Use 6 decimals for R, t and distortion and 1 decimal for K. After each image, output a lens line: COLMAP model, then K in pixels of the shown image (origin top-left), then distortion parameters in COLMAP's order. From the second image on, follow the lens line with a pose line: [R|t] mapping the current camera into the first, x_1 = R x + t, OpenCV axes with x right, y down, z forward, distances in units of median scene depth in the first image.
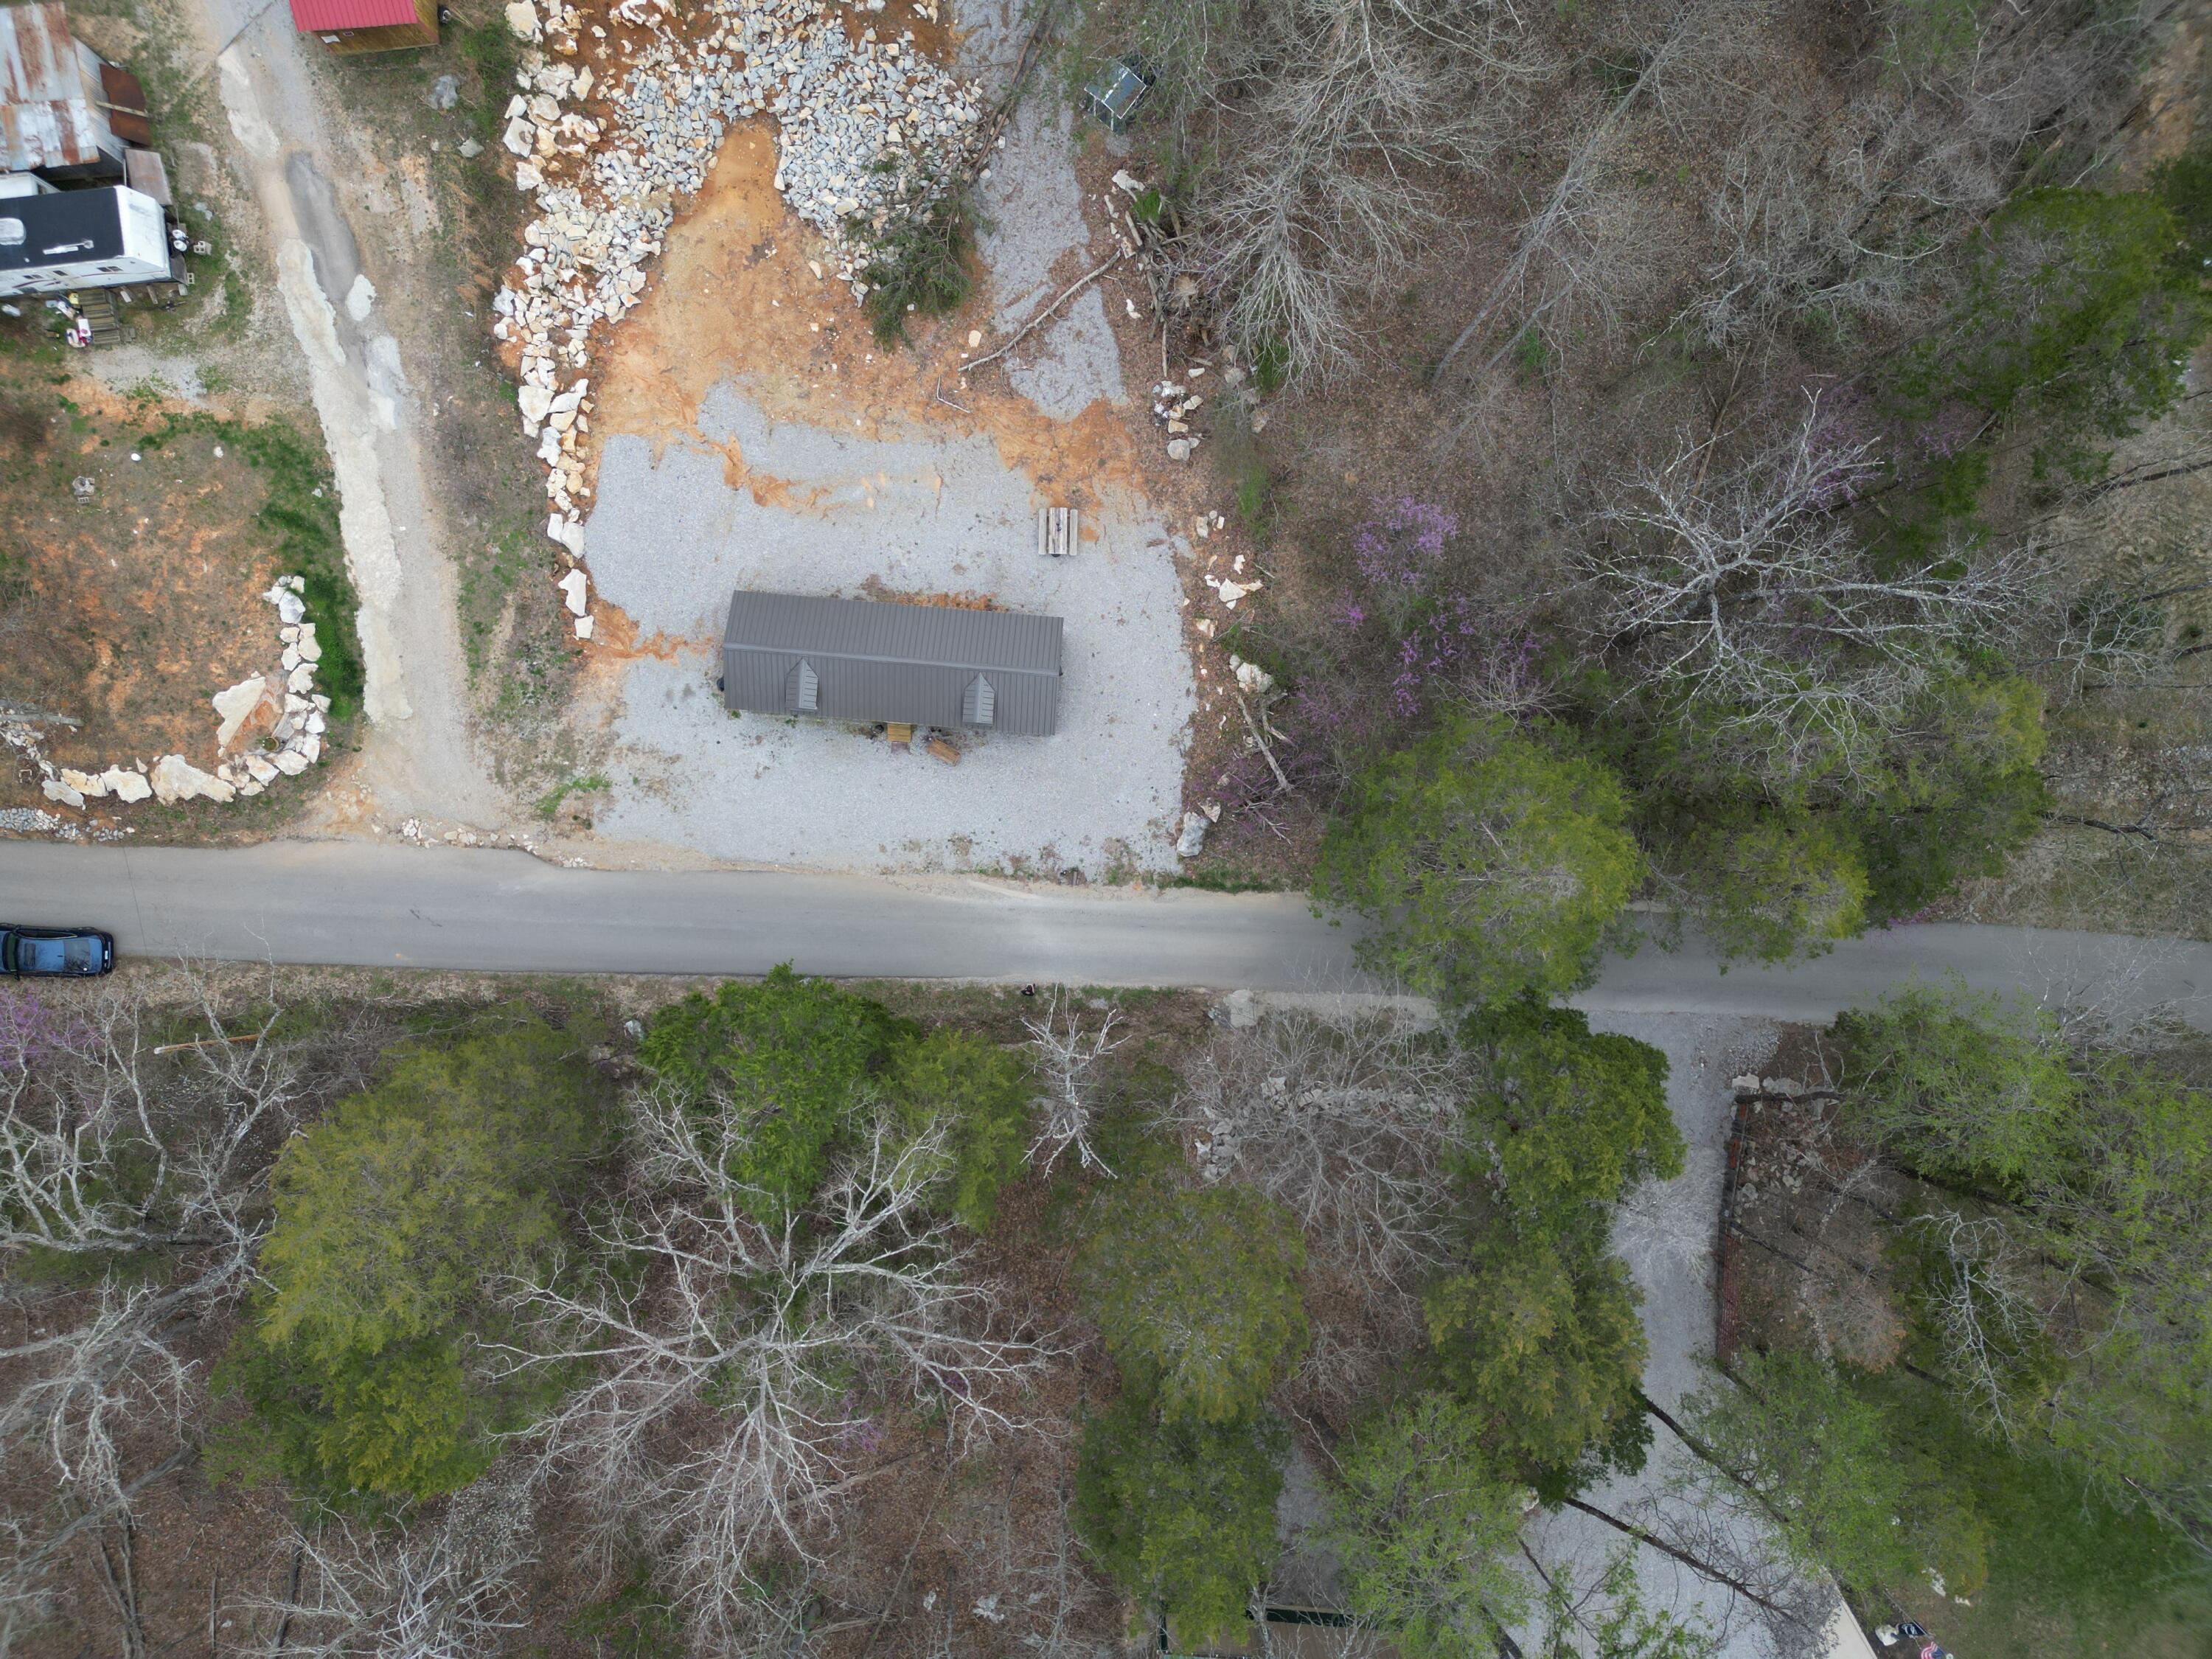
lens RADIAL K [[1543.0, 0, 1106.0], [0, 1543.0, 829.5], [0, 0, 1]] dist [0.111380, -0.151263]
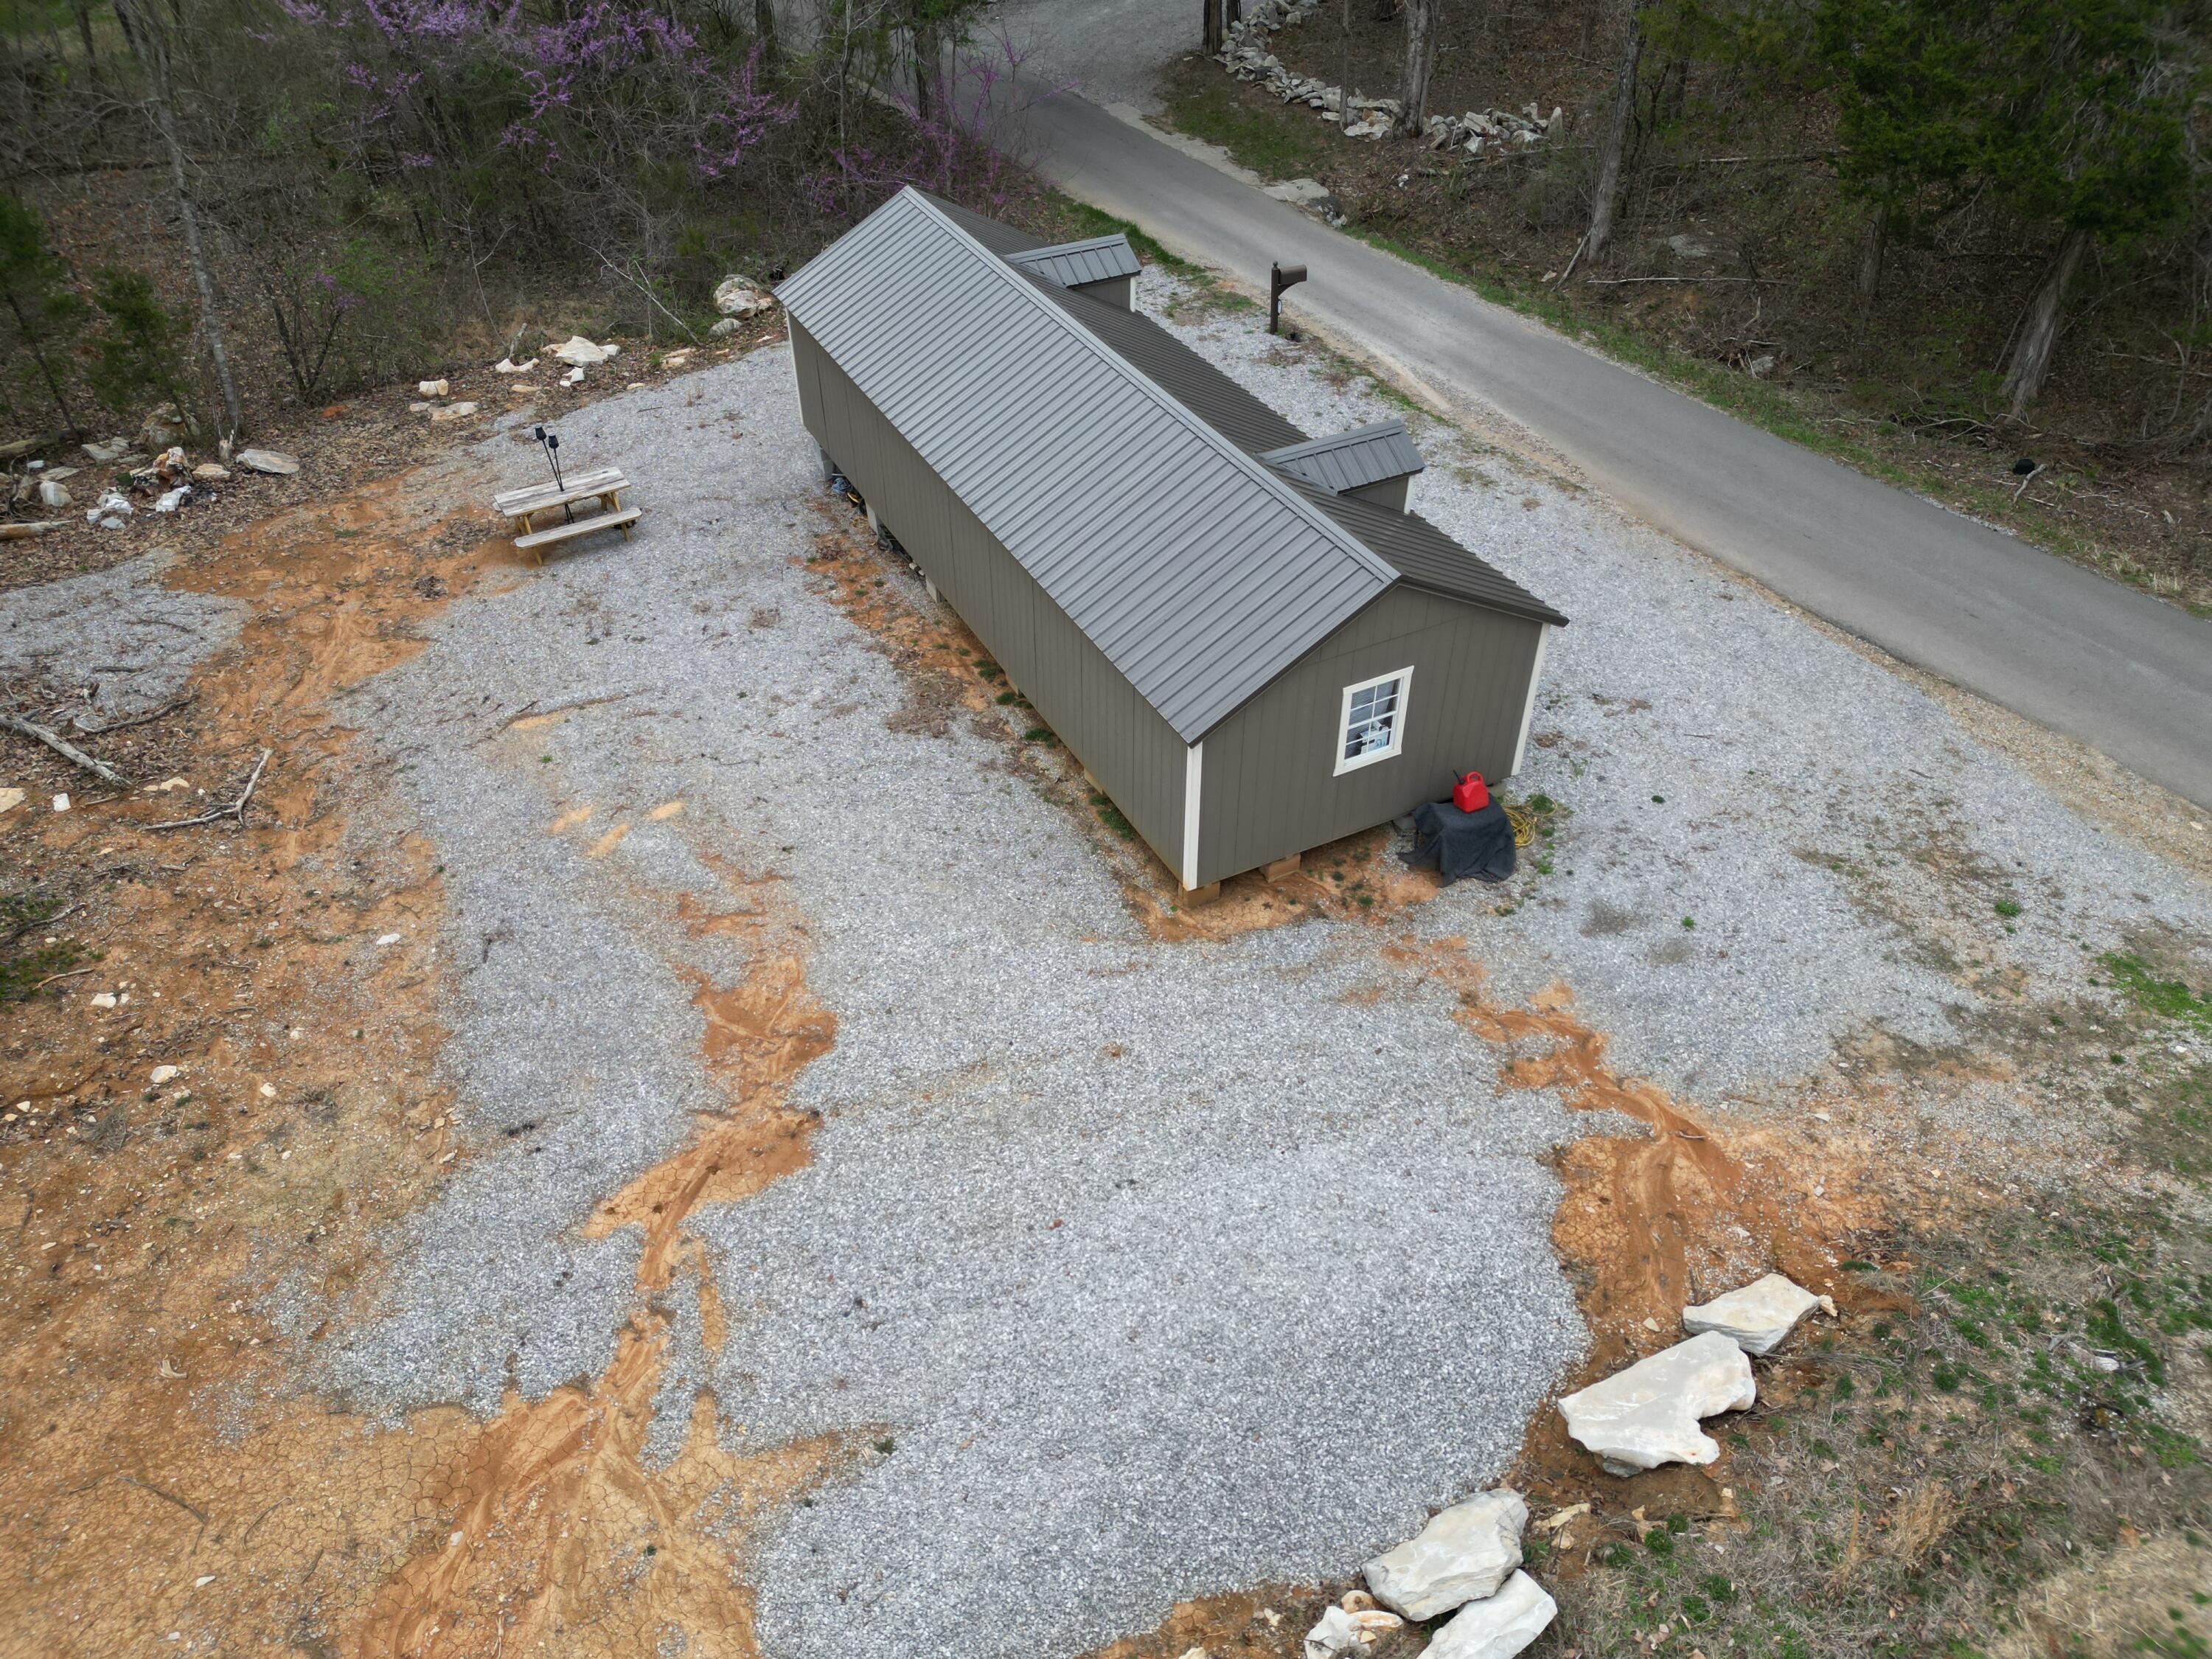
lens RADIAL K [[1547.5, 0, 1106.0], [0, 1547.5, 829.5], [0, 0, 1]] dist [0.048270, -0.028260]
pose [[-0.525562, -0.550996, 0.648219, -0.381276], [0.850744, -0.344299, 0.397106, -0.255493], [0.004377, 0.760172, 0.649707, 0.811744]]
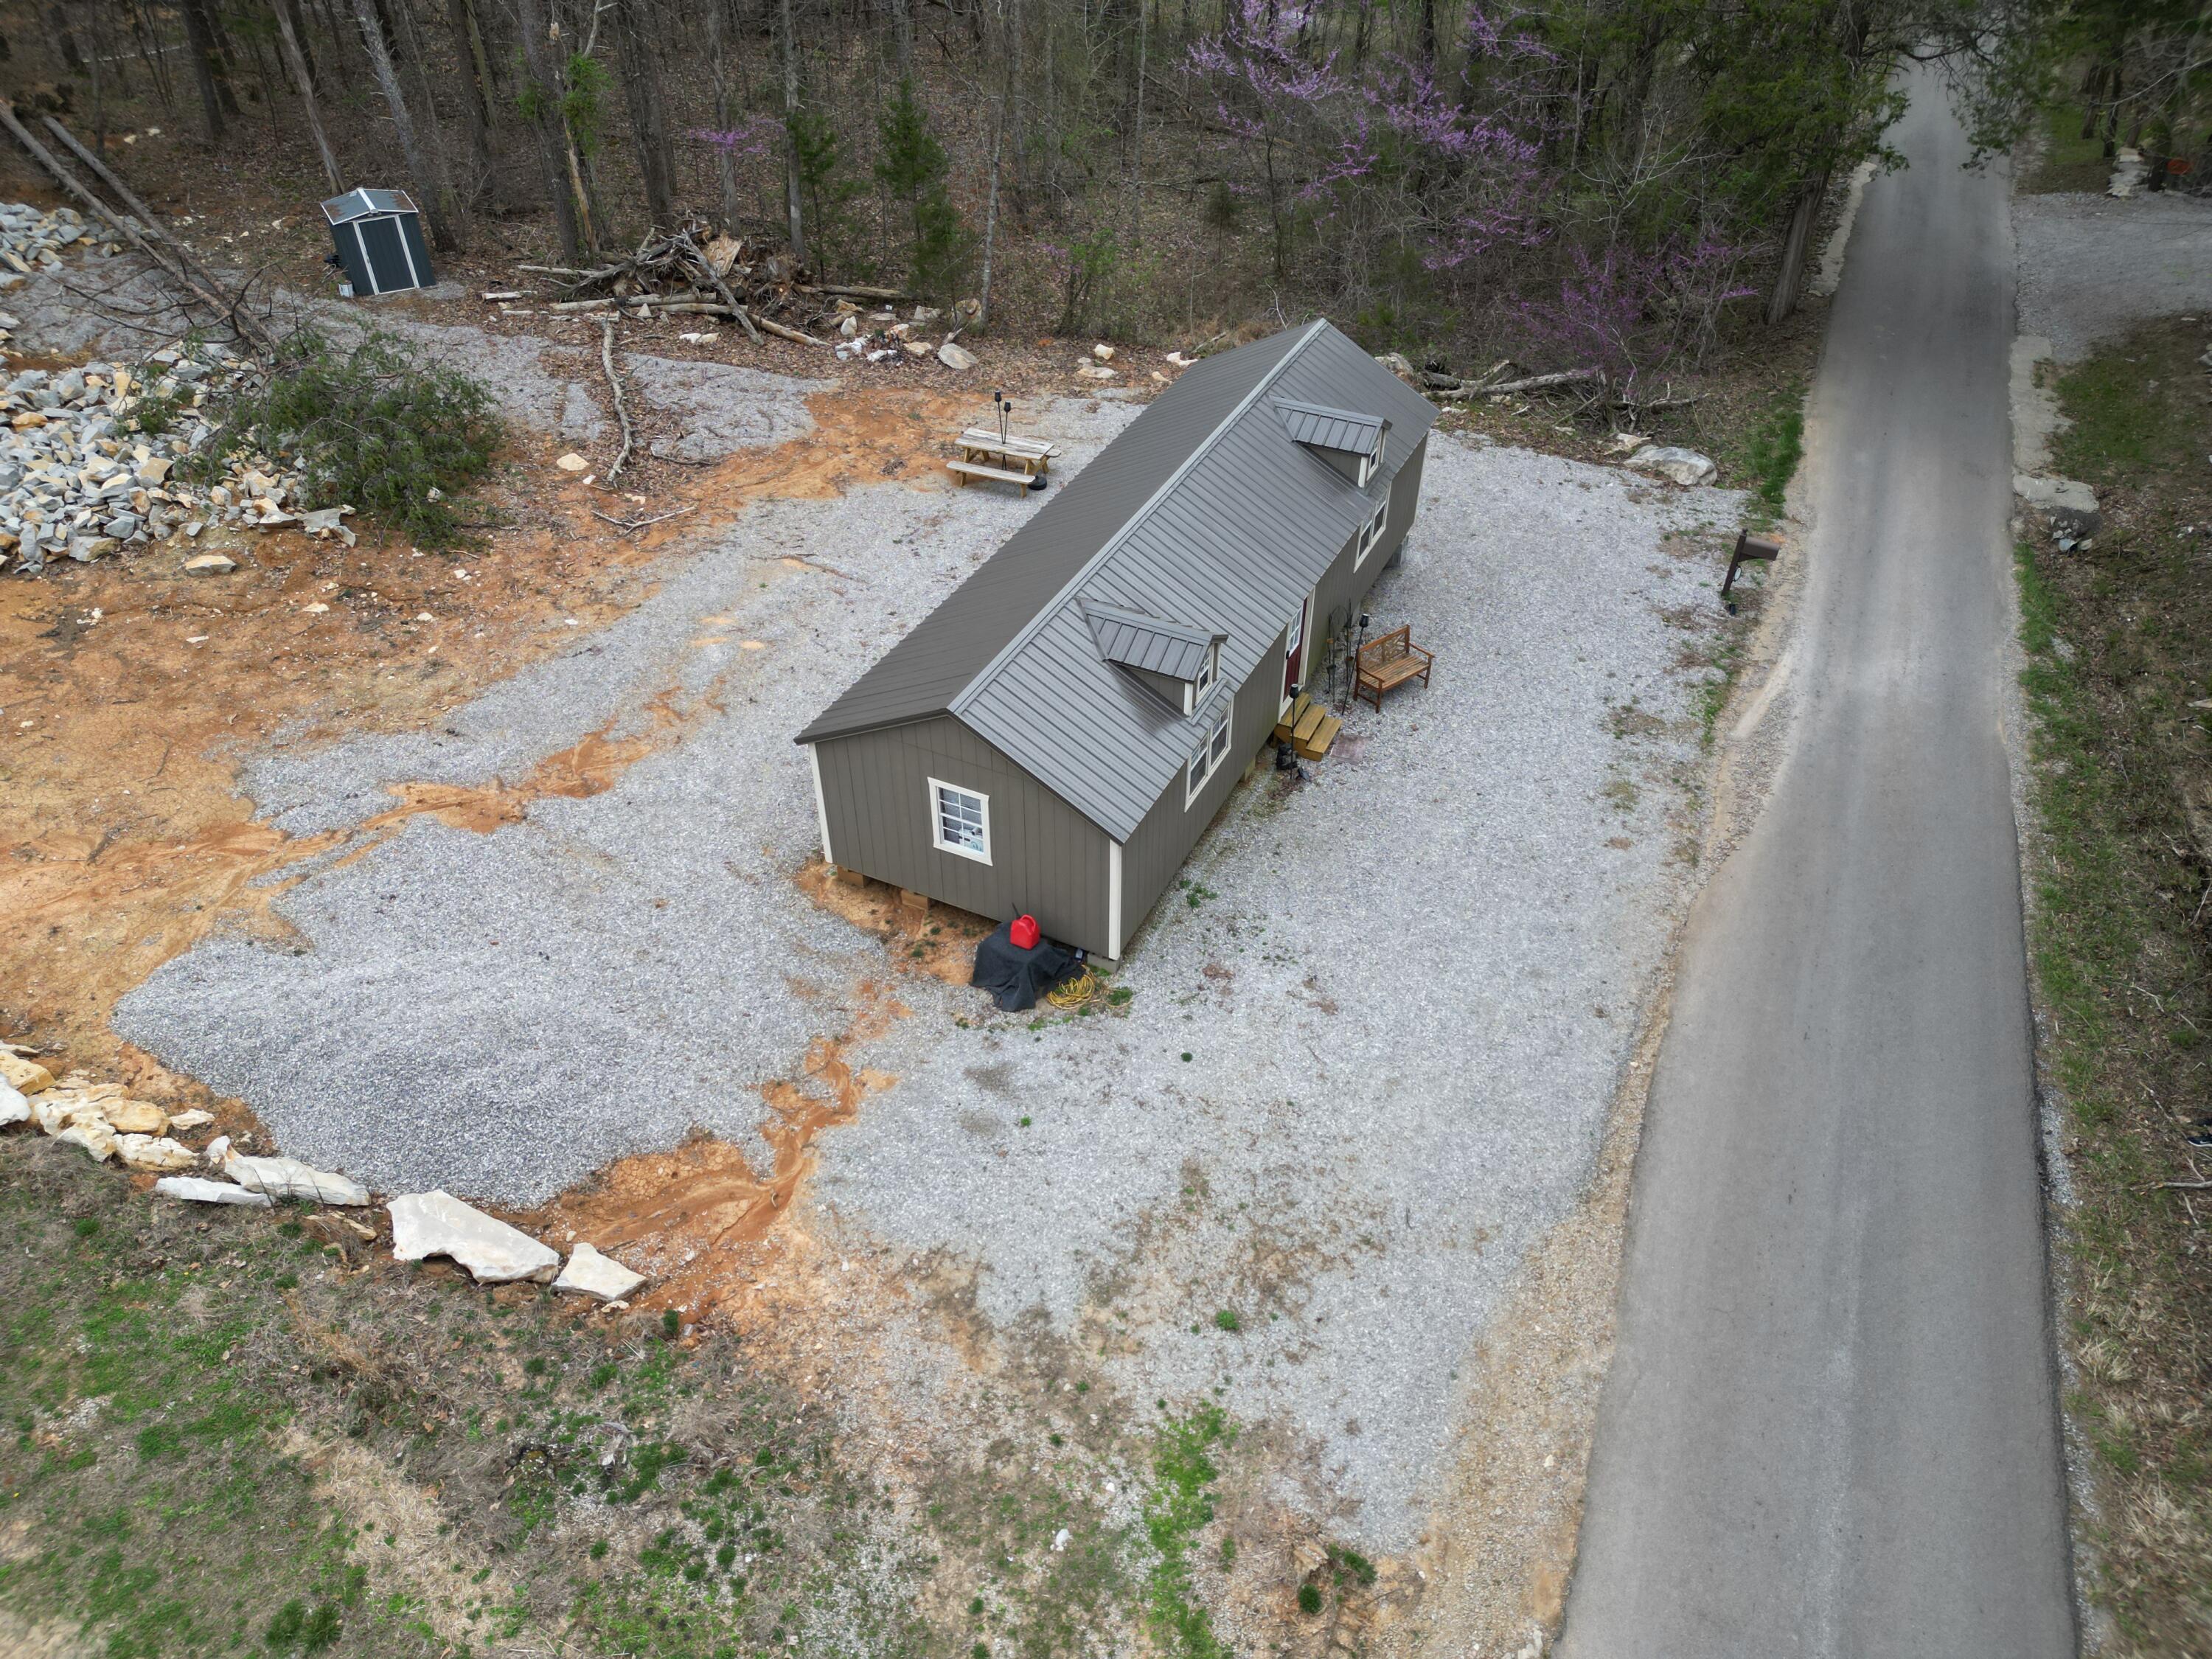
lens RADIAL K [[1543.0, 0, 1106.0], [0, 1543.0, 829.5], [0, 0, 1]] dist [0.111380, -0.151263]
pose [[0.363663, -0.602352, 0.710578, -0.436188], [0.931528, 0.233259, -0.279010, 0.002074], [0.002314, 0.763388, 0.645935, 0.768588]]
